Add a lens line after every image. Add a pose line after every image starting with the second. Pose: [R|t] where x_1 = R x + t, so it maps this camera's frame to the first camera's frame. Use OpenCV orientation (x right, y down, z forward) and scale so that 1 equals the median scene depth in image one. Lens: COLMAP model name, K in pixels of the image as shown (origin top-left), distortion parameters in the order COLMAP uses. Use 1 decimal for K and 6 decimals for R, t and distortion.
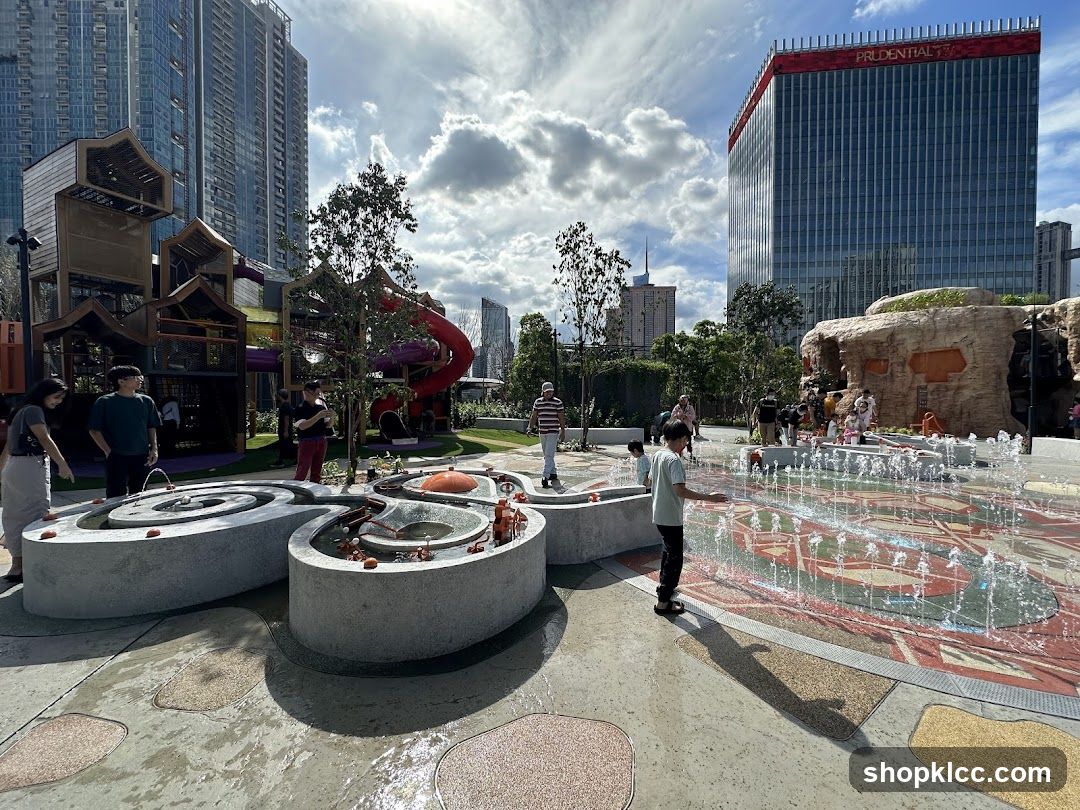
lens RADIAL K [[434.2, 0, 540.0], [0, 434.2, 405.0], [0, 0, 1]] dist [-0.003787, -0.000095]
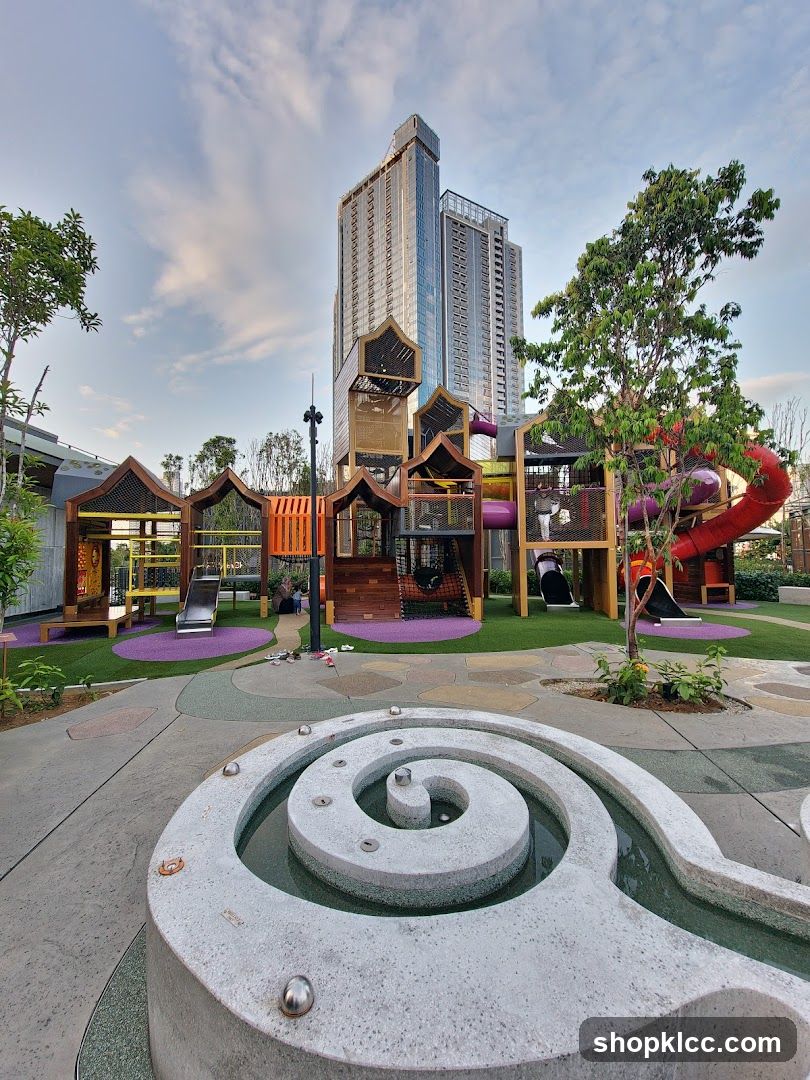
lens RADIAL K [[434.2, 0, 405.0], [0, 434.2, 540.0], [0, 0, 1]] dist [-0.003787, -0.000095]
pose [[0.727029, -0.022683, -0.686232, -0.153383], [-0.007946, 0.999109, -0.041444, -0.012079], [0.686560, 0.035584, 0.726201, 0.207020]]
